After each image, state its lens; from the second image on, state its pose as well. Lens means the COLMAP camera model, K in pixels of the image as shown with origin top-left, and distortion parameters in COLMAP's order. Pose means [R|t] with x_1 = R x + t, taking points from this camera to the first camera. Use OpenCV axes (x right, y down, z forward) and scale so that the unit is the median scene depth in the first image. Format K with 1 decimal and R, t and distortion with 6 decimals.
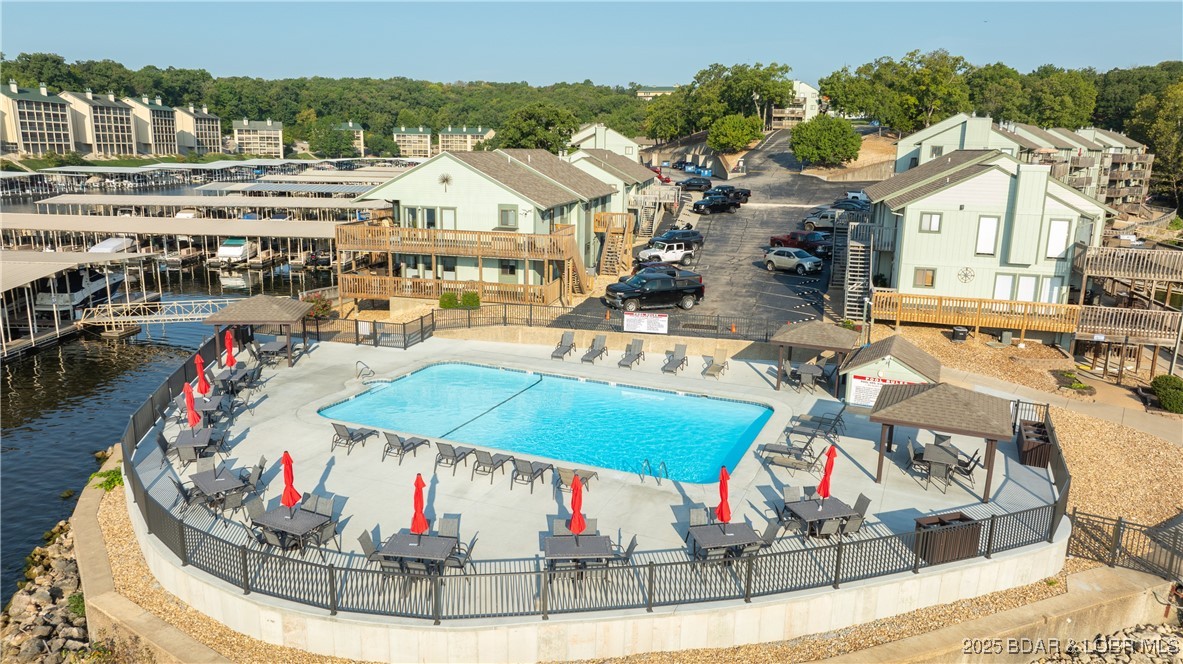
lens RADIAL K [[833.1, 0, 591.5], [0, 833.1, 332.0], [0, 0, 1]] dist [-0.045740, 0.051379]
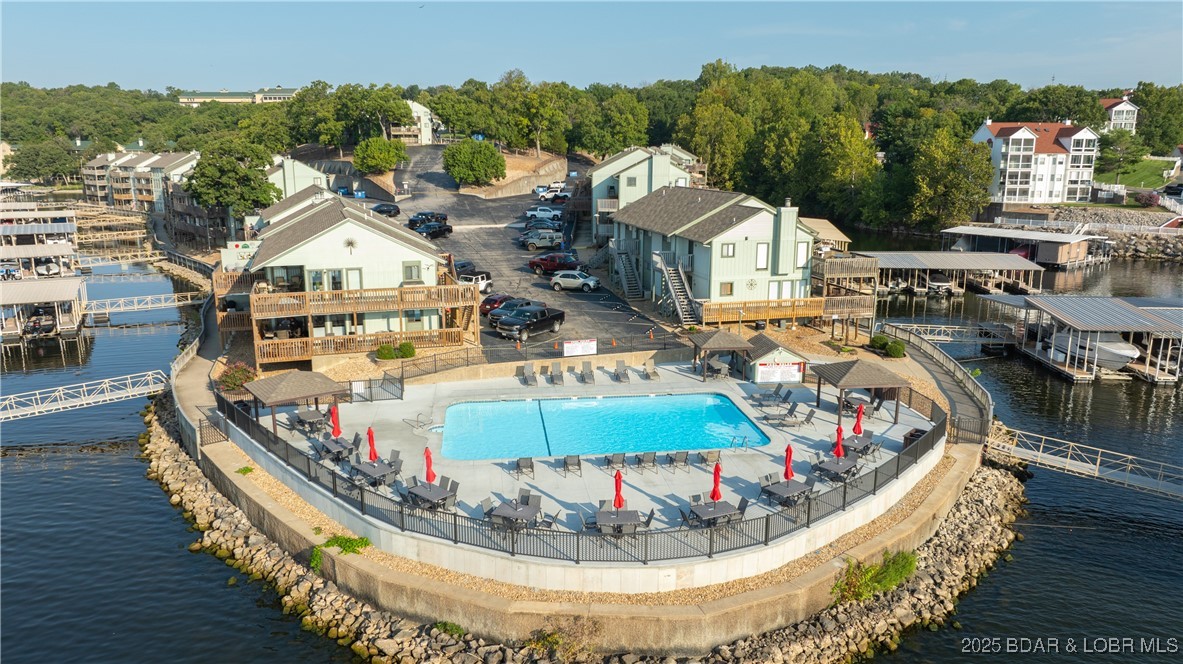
lens RADIAL K [[833.1, 0, 591.5], [0, 833.1, 332.0], [0, 0, 1]] dist [-0.045740, 0.051379]
pose [[0.859918, -0.128300, 0.494044, -0.450993], [0.128207, 0.991156, 0.034244, -0.063019], [-0.494068, 0.033893, 0.868762, -0.105673]]
